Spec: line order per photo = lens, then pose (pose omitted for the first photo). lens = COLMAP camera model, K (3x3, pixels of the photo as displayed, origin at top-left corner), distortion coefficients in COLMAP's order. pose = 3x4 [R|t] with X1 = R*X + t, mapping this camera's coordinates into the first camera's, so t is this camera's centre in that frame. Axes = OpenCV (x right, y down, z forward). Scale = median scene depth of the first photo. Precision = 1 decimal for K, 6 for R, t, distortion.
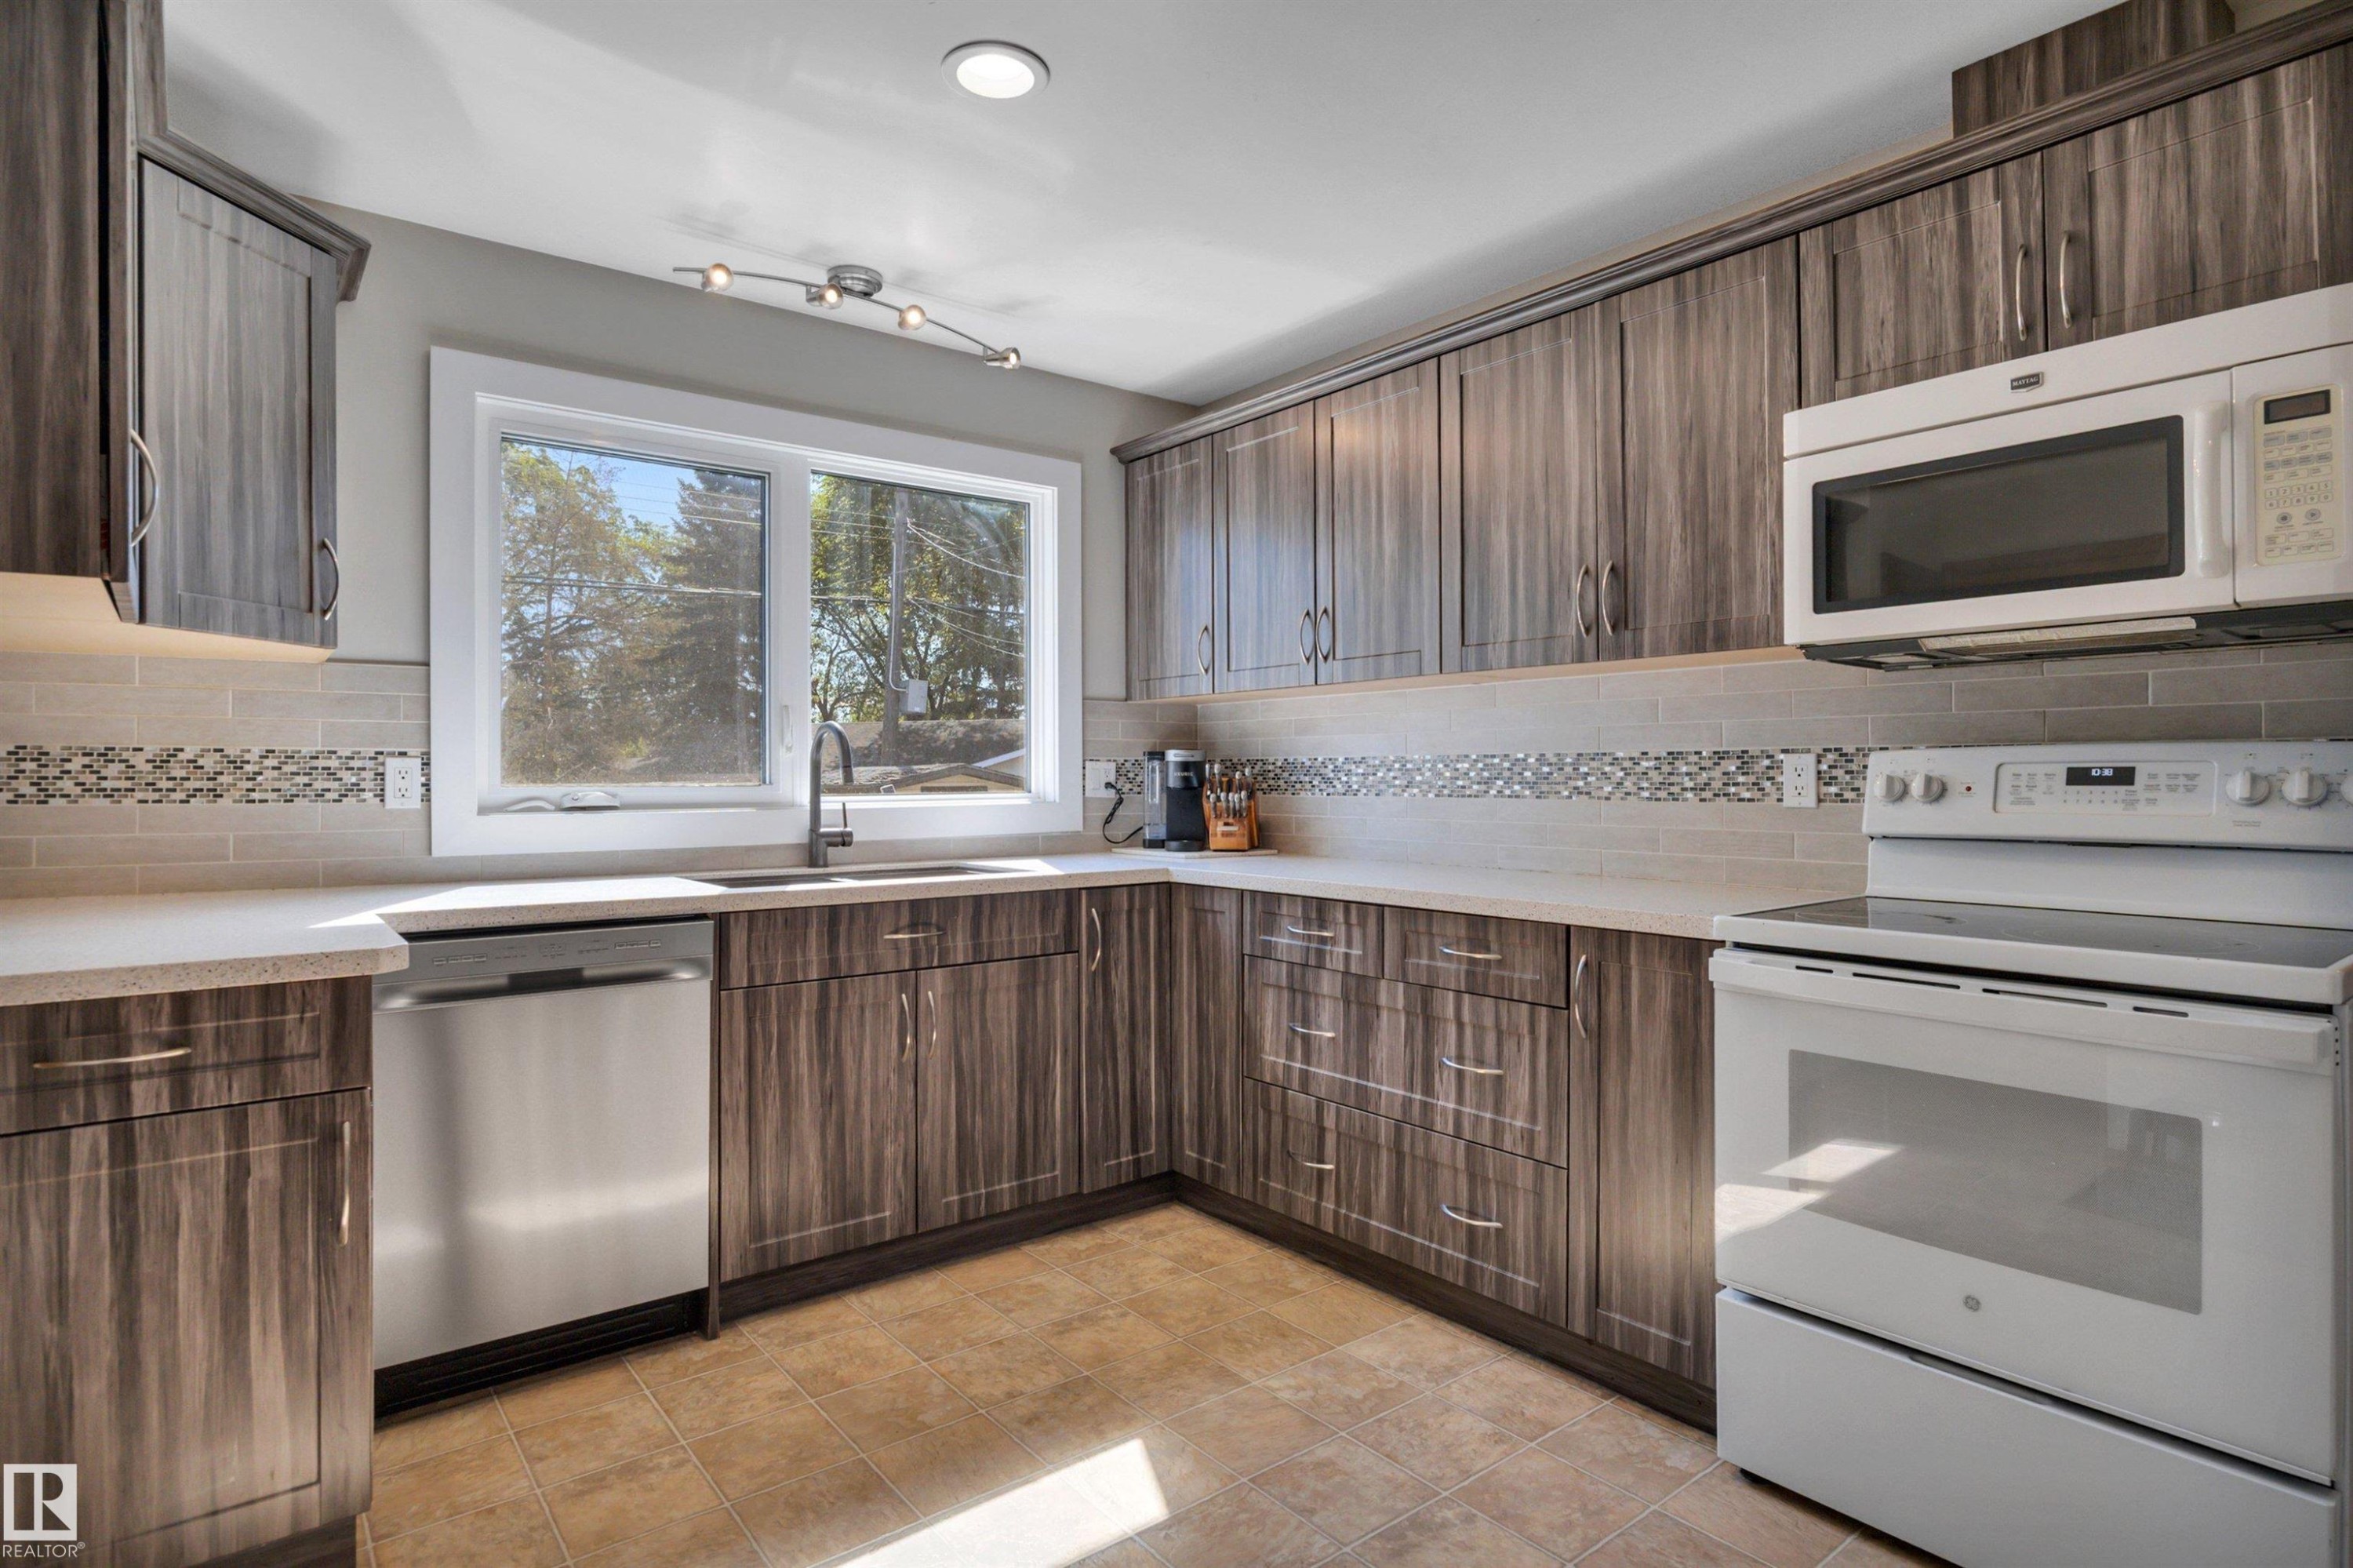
lens RADIAL K [[1205.8, 0, 1175.8], [0, 1205.8, 766.6], [0, 0, 1]] dist [-0.003855, -0.000155]
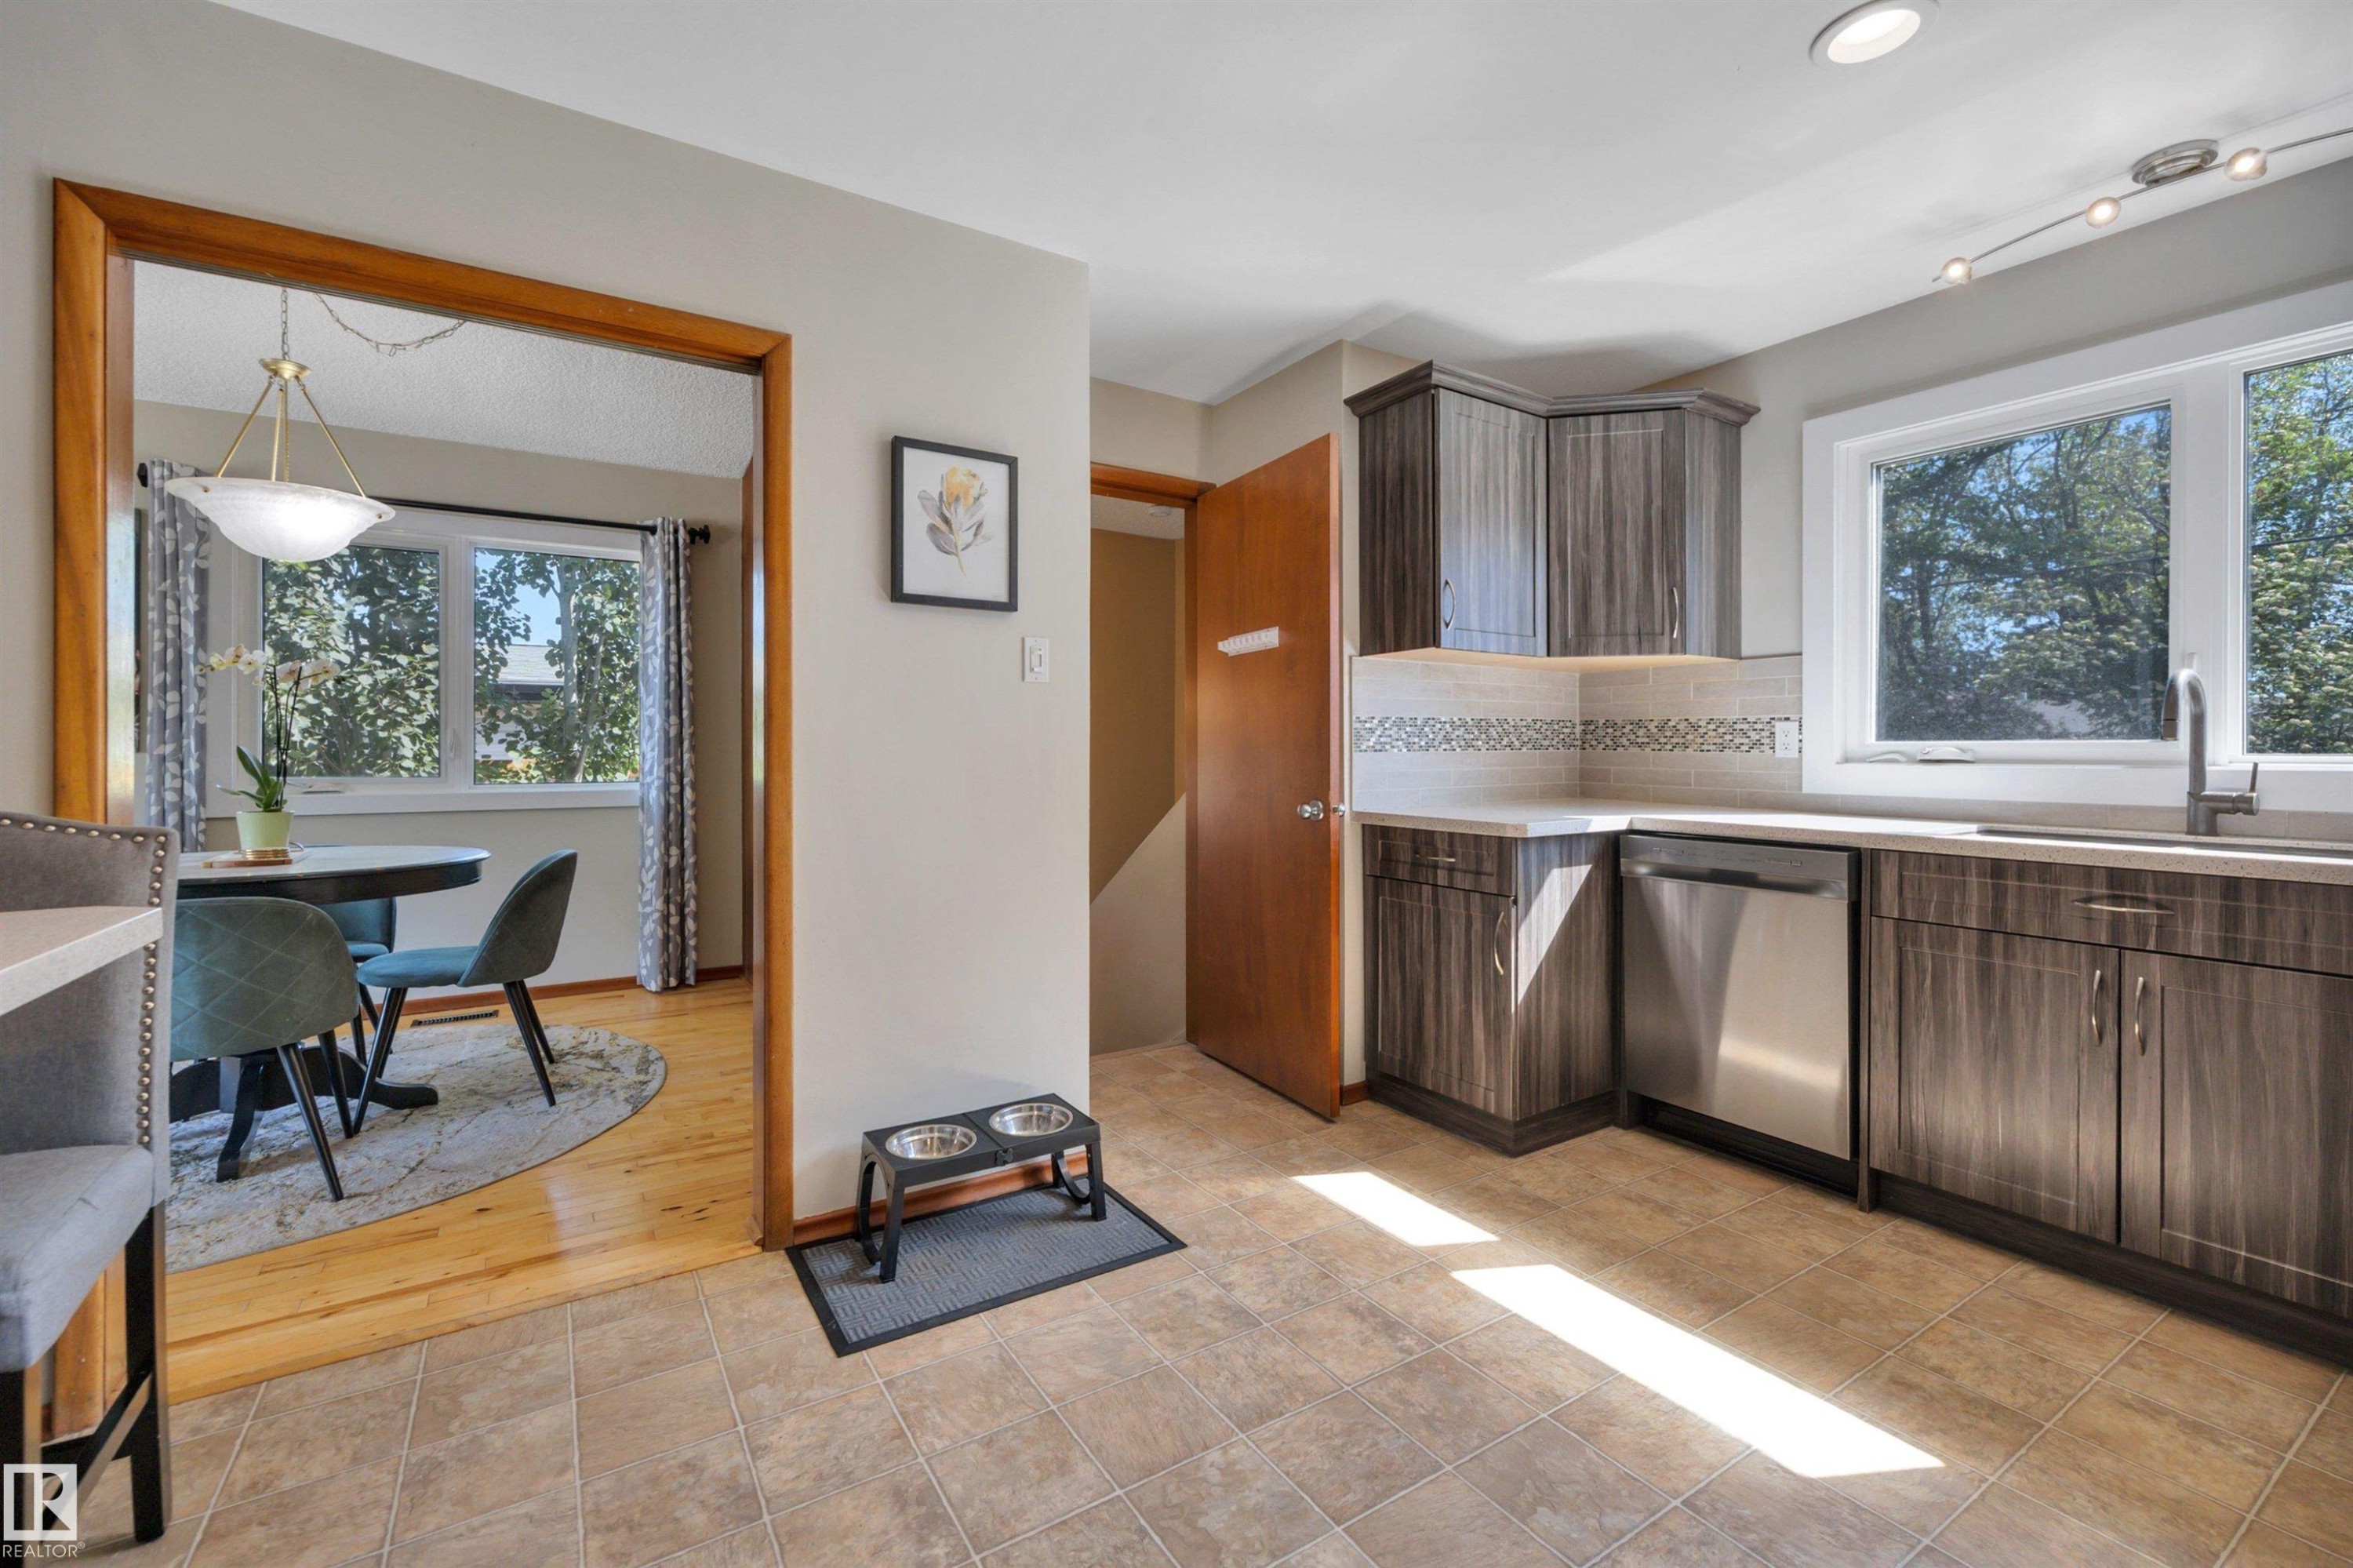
lens RADIAL K [[962.0, 0, 1163.4], [0, 962.0, 744.6], [0, 0, 1]] dist [0.009772, -0.001337]
pose [[-0.083129, 0.000866, -0.996538, 0.600888], [0.006915, 0.999976, 0.000292, 0.015654], [0.996515, -0.006867, -0.083133, 0.395166]]
